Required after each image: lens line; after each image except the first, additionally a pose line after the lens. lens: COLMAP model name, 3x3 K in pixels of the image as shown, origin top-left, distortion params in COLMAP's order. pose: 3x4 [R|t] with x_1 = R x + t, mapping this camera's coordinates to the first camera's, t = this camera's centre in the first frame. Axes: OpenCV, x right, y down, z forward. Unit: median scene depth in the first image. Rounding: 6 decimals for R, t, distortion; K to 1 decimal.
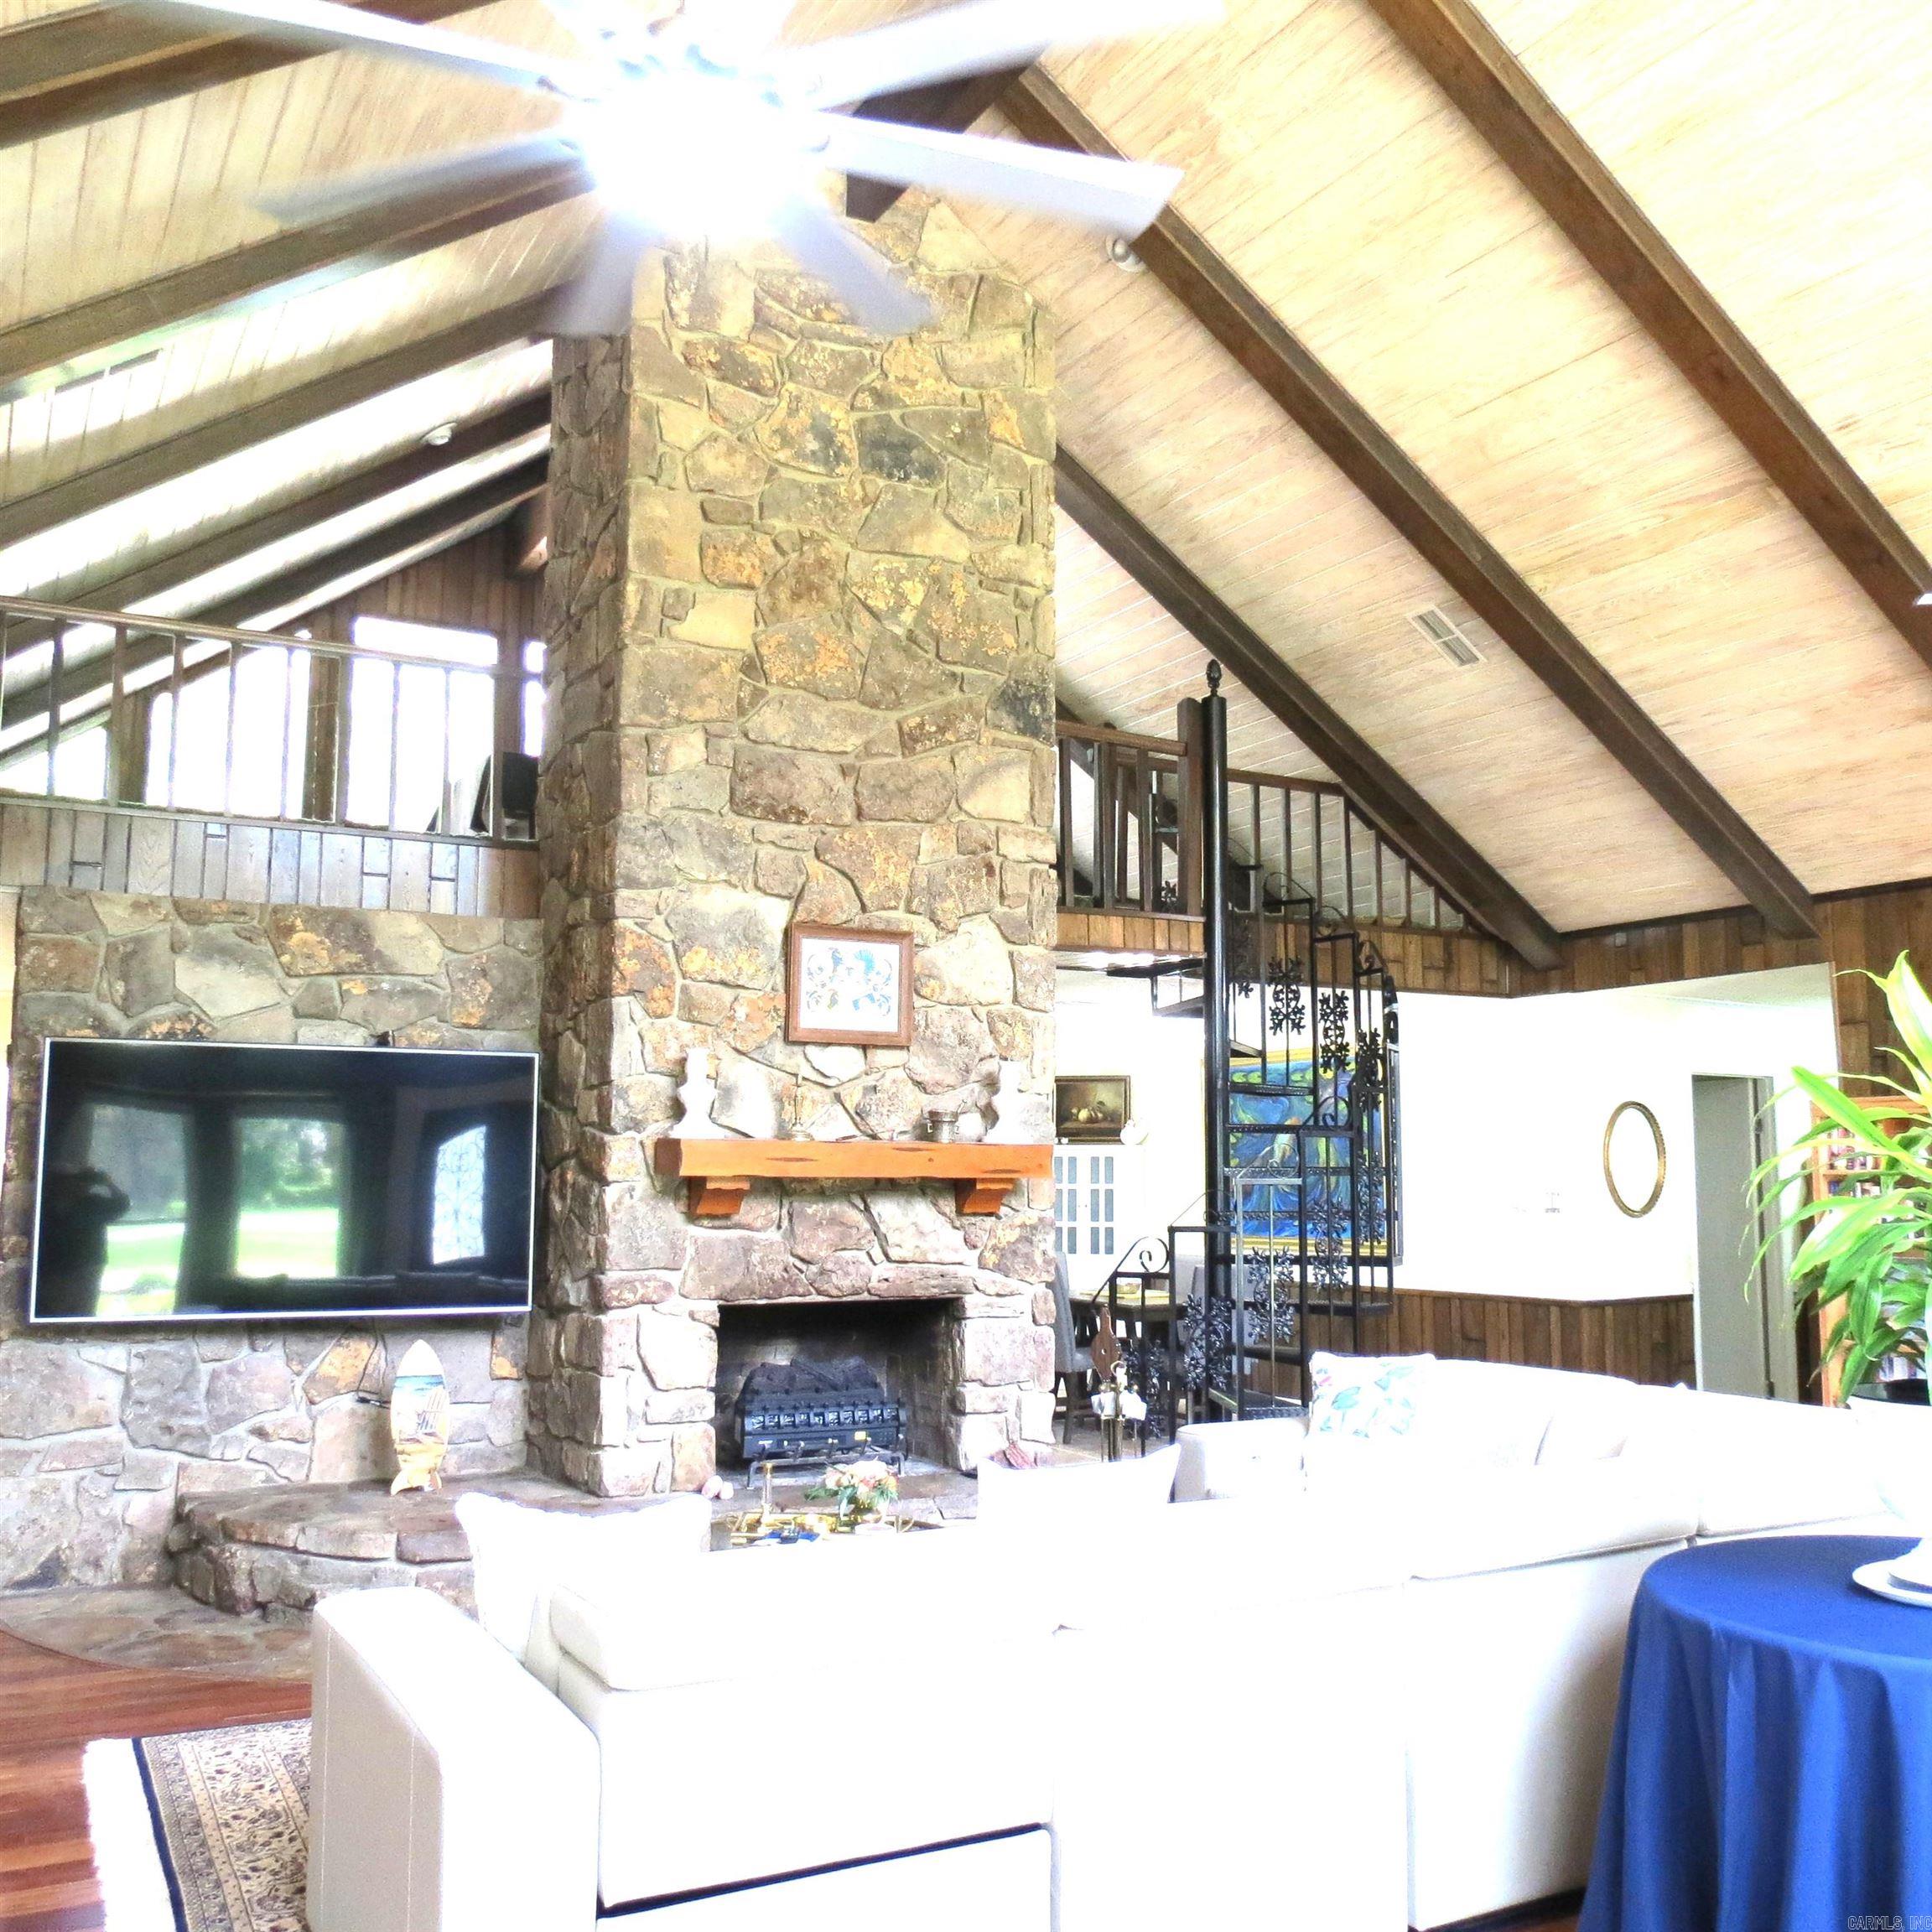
lens RADIAL K [[1815.2, 0, 968.5], [0, 1815.2, 970.2], [0, 0, 1]] dist [-0.023504, 0.000000]
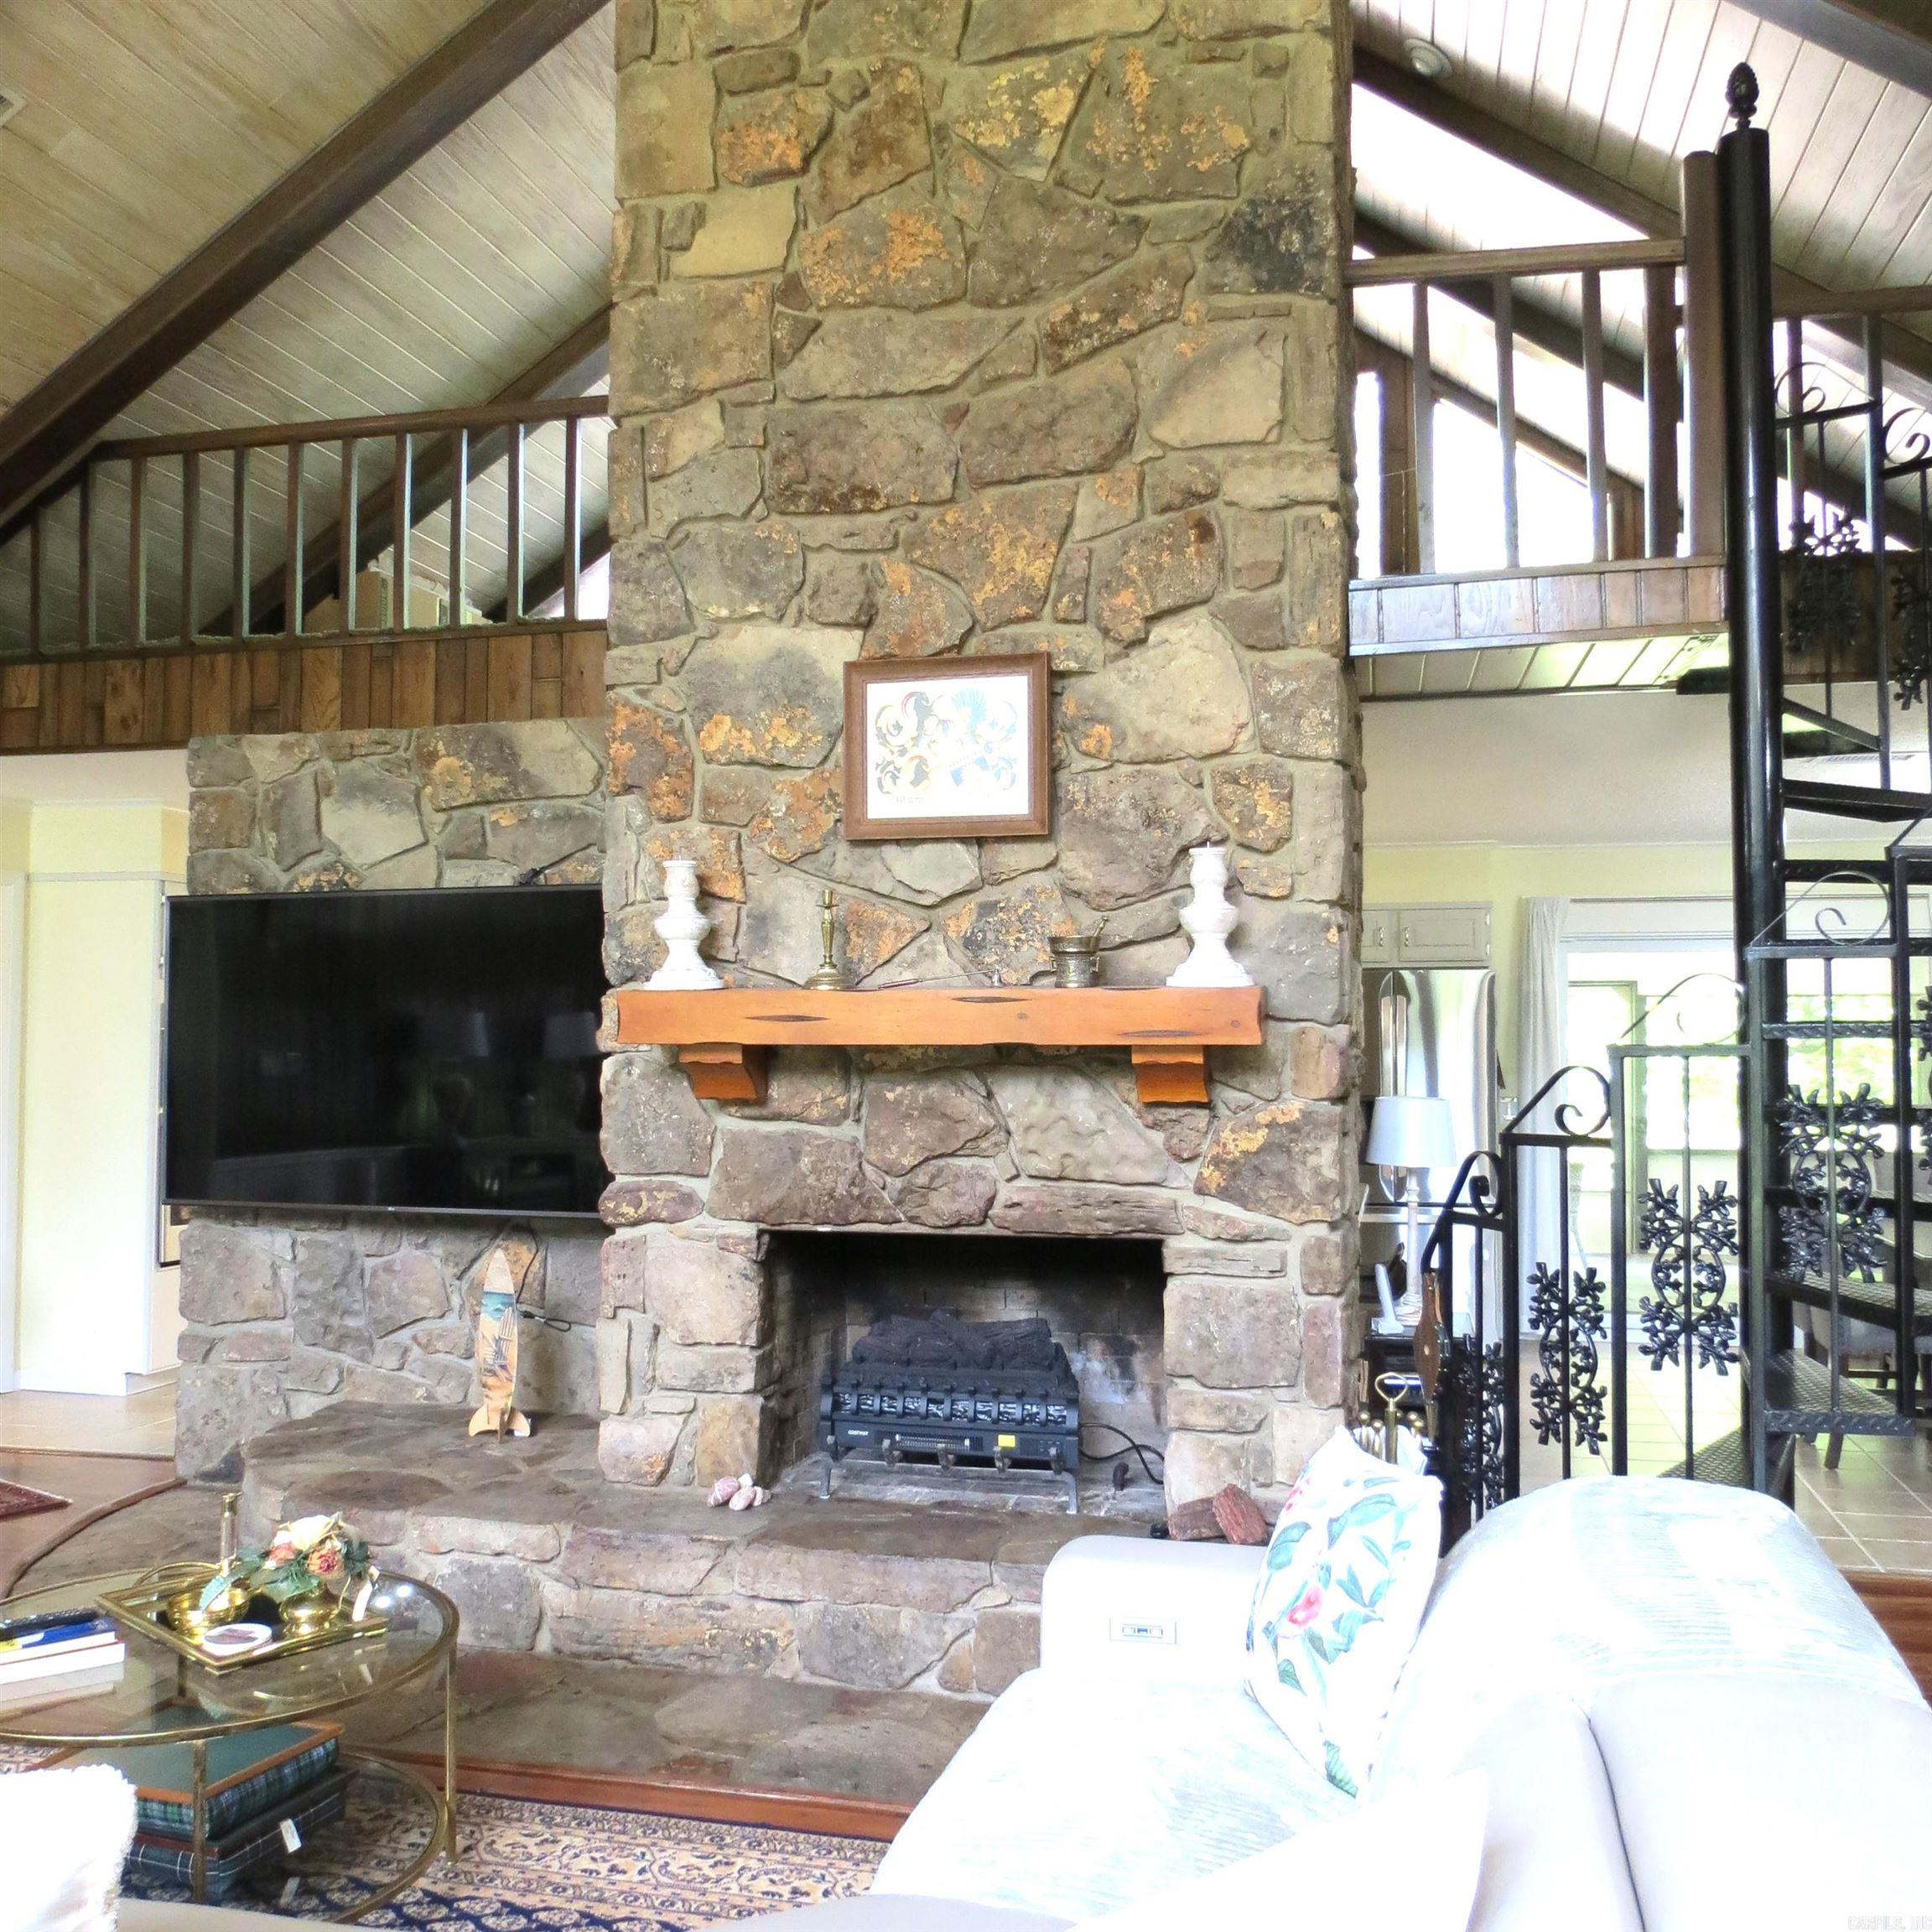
lens RADIAL K [[1815.2, 0, 967.5], [0, 1815.2, 969.1], [0, 0, 1]] dist [-0.023504, 0.000000]
pose [[0.739769, -0.030752, -0.672158, 0.370336], [0.079574, 0.995943, 0.042012, 0.060124], [0.668140, -0.084565, 0.739215, 0.524158]]
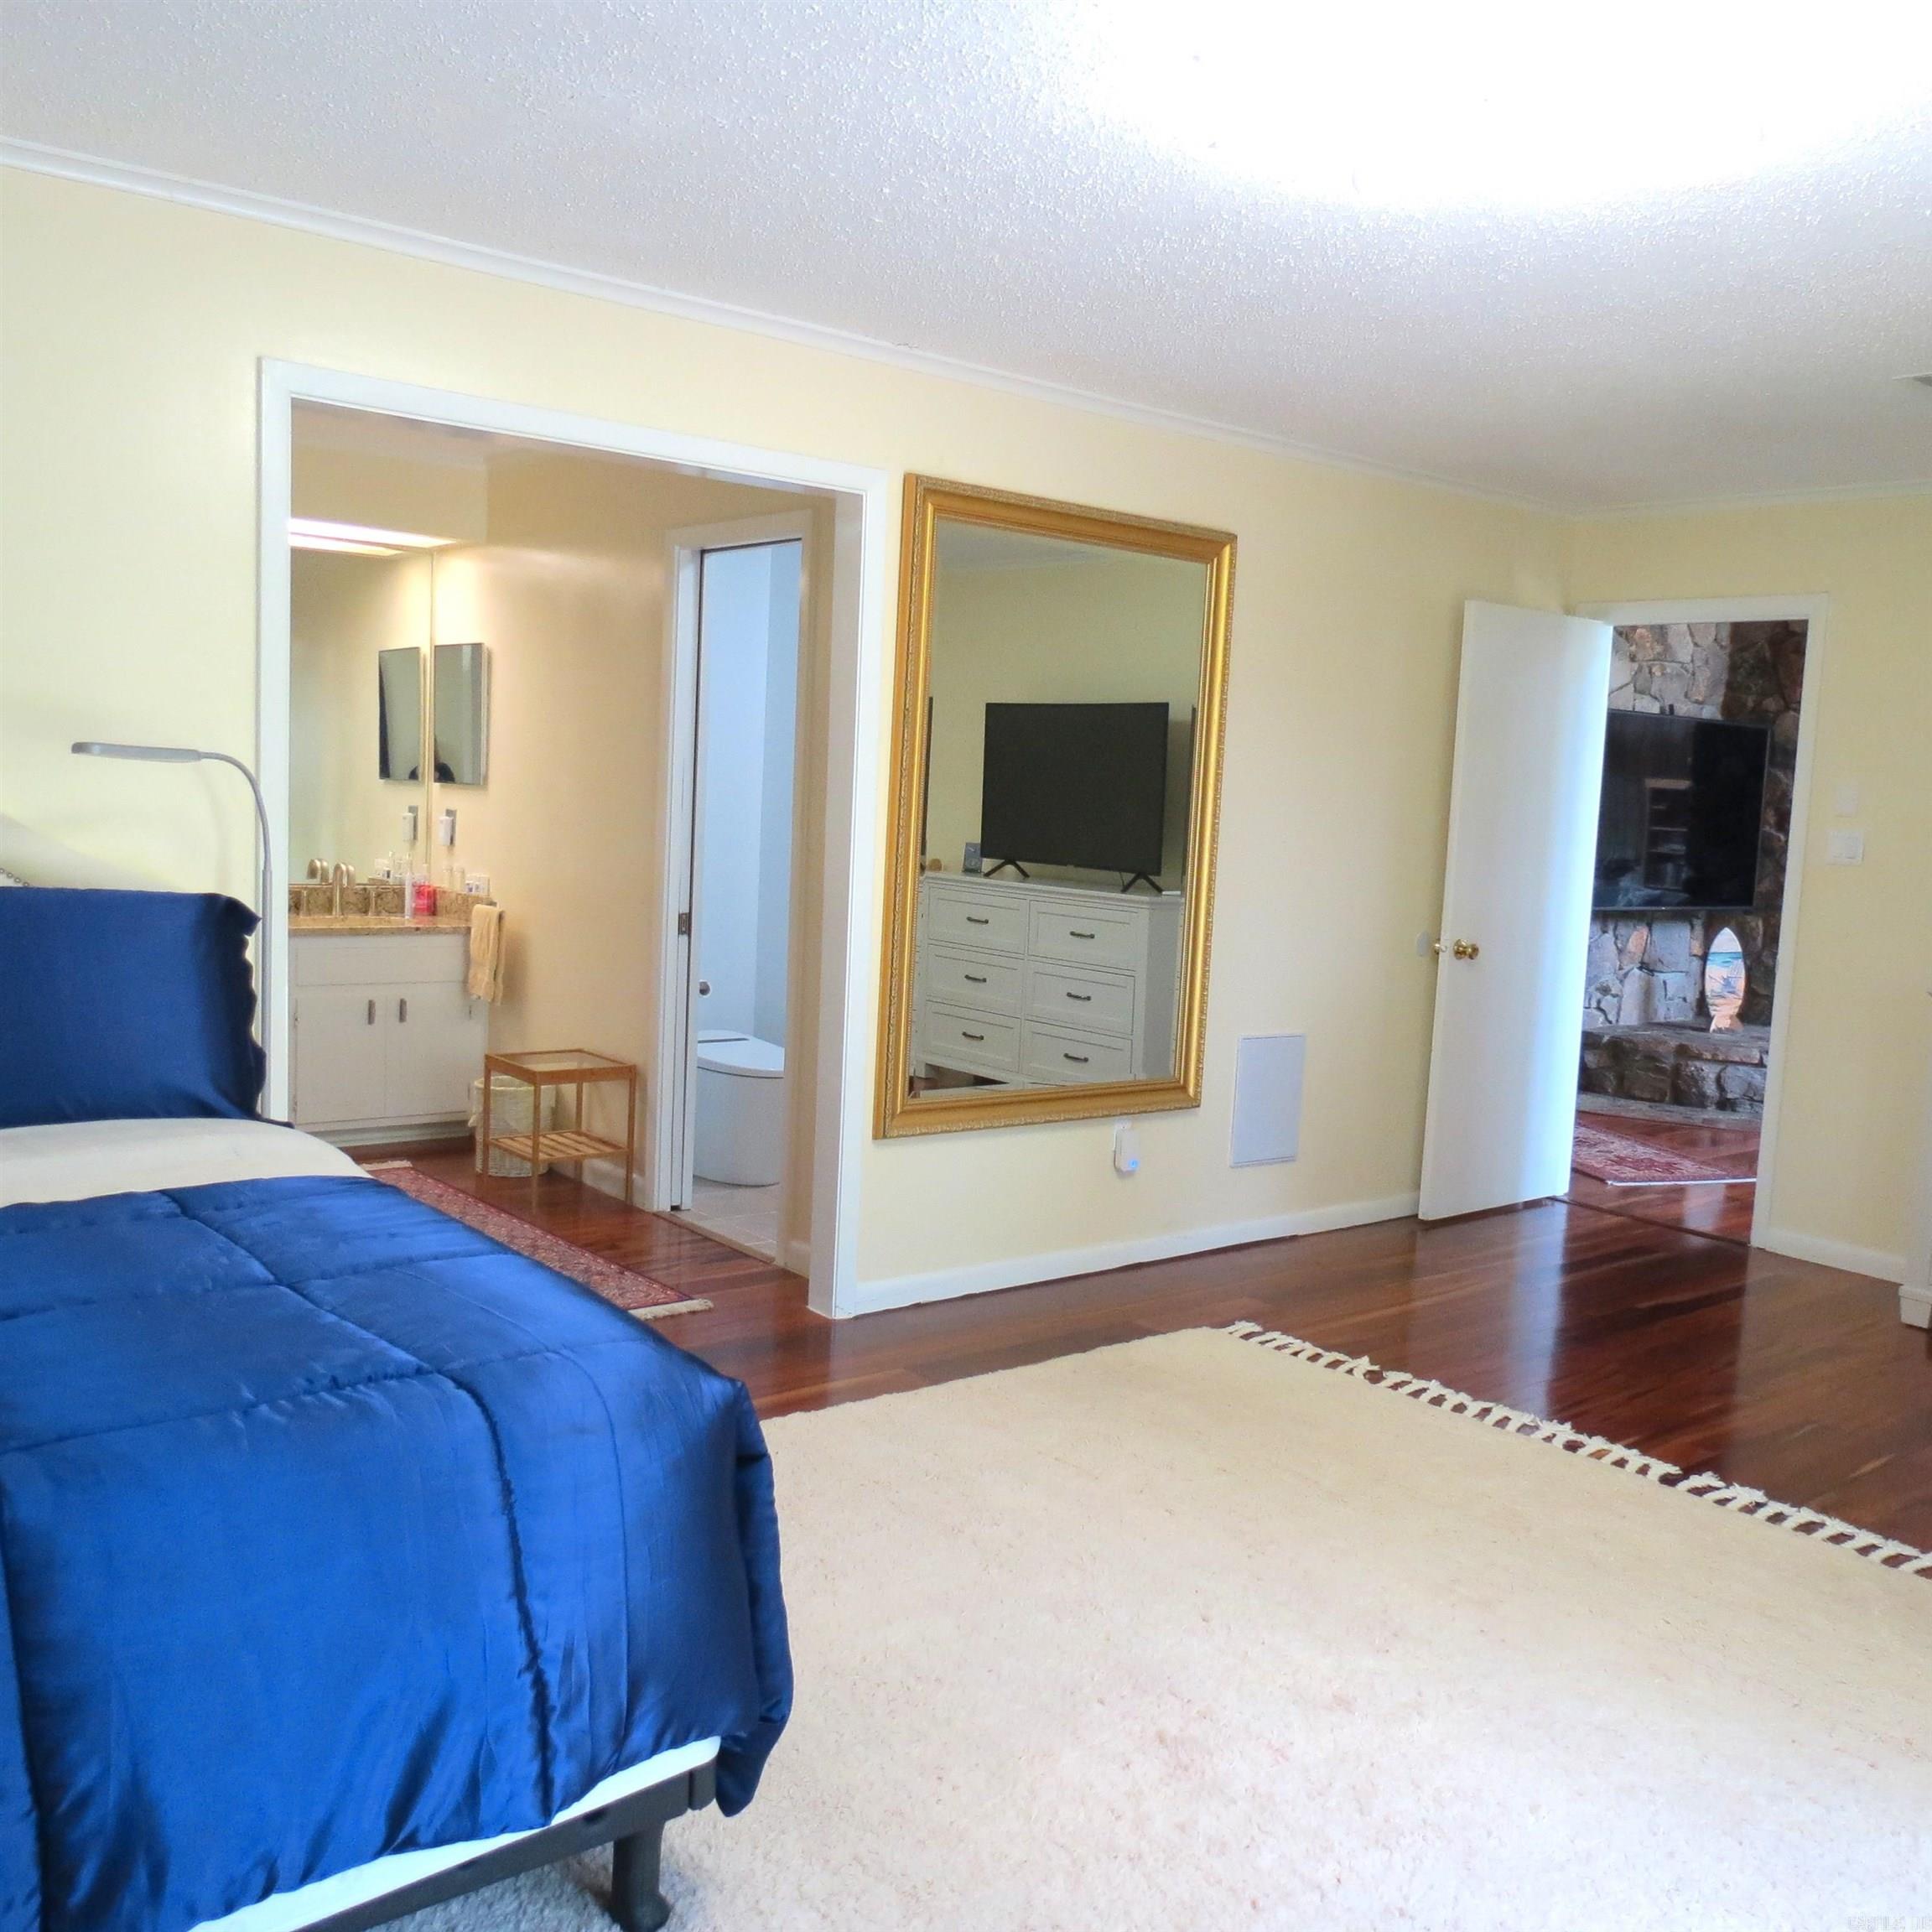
lens RADIAL K [[1815.2, 0, 962.7], [0, 1815.2, 963.7], [0, 0, 1]] dist [-0.023504, 0.000000]
pose [[0.984807, 0.026629, 0.171600, -1.074238], [-0.063773, 0.974584, 0.214753, -0.034118], [-0.161520, -0.222434, 0.961475, -0.263786]]
